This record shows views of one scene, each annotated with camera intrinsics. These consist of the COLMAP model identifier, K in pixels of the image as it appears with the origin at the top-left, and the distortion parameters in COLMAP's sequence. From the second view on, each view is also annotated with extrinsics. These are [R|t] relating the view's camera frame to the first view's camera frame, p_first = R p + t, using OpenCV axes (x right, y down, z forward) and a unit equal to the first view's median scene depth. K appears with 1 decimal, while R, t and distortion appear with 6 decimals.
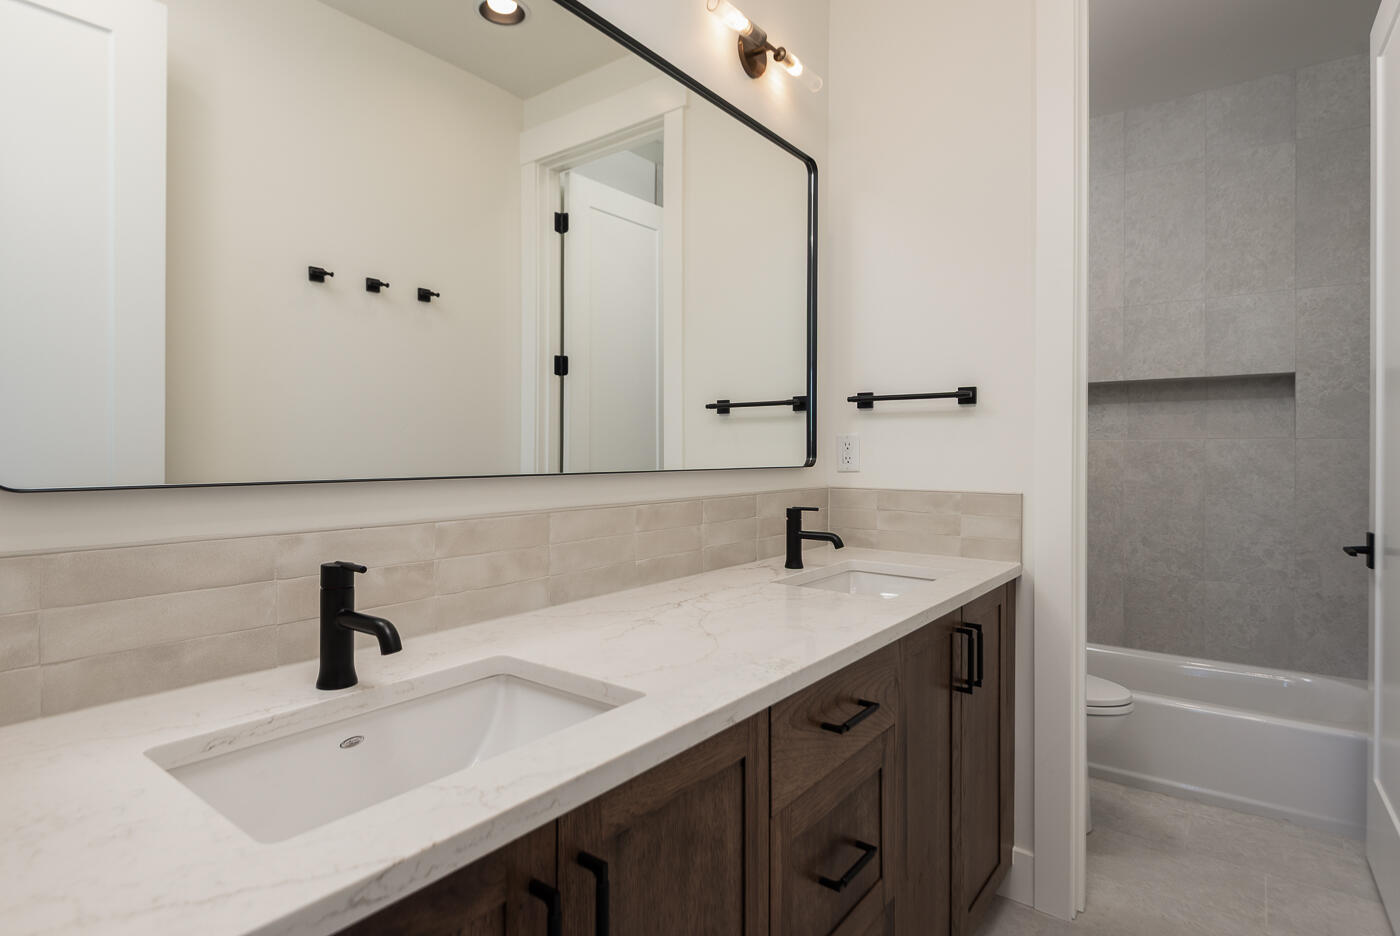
lens RADIAL K [[728.2, 0, 690.6], [0, 728.2, 456.6], [0, 0, 1]] dist [0.002609, -0.006001]
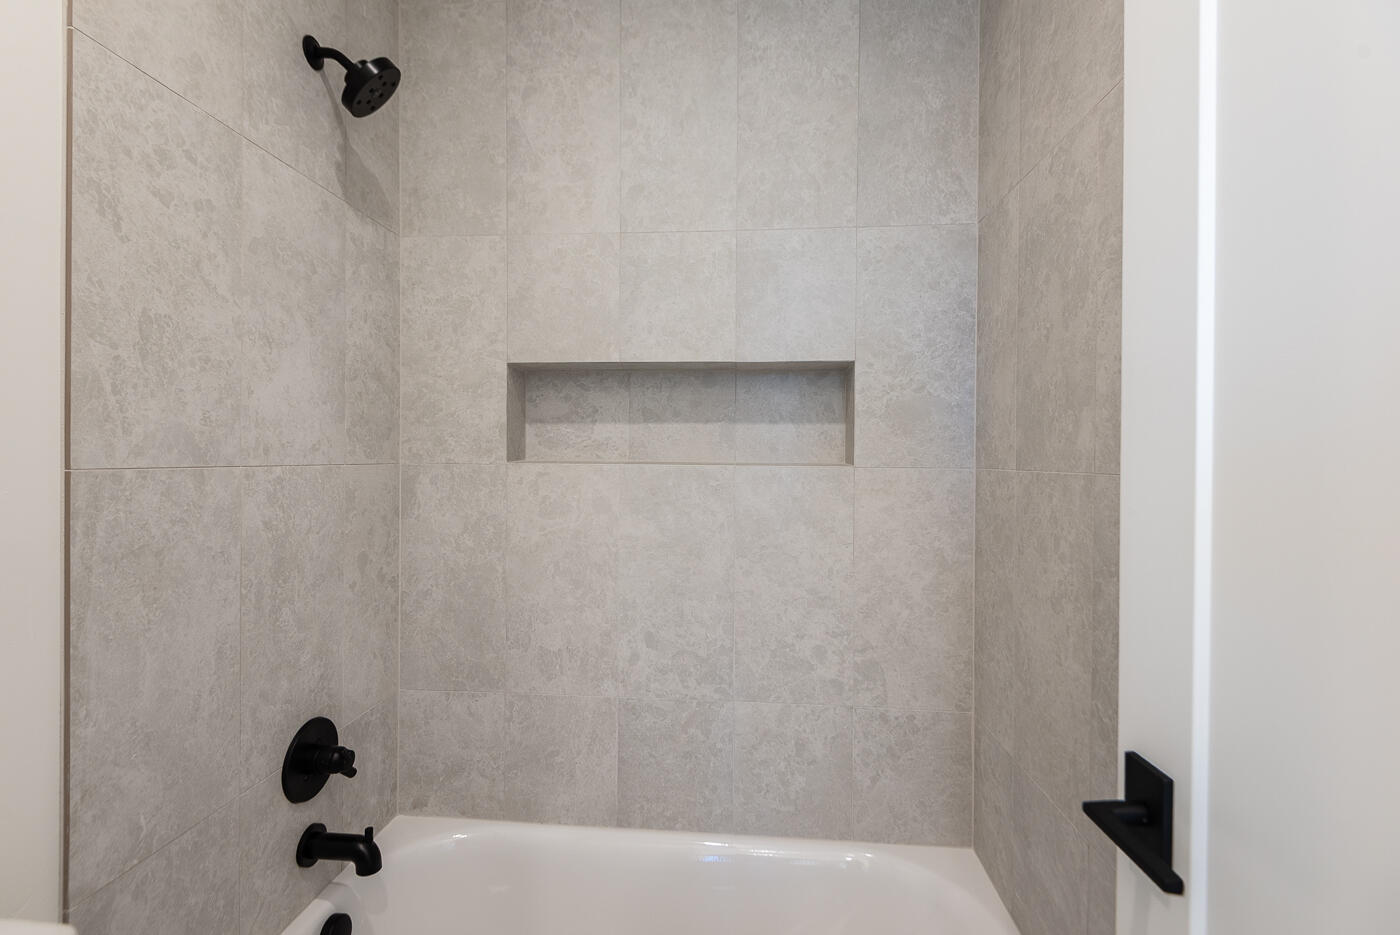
lens RADIAL K [[637.3, 0, 696.9], [0, 637.3, 464.0], [0, 0, 1]] dist [0.018471, -0.002351]
pose [[0.831800, -0.001320, 0.555074, 0.400206], [-0.003196, 0.999969, 0.007167, -0.029928], [-0.555067, -0.007736, 0.831770, 0.597349]]
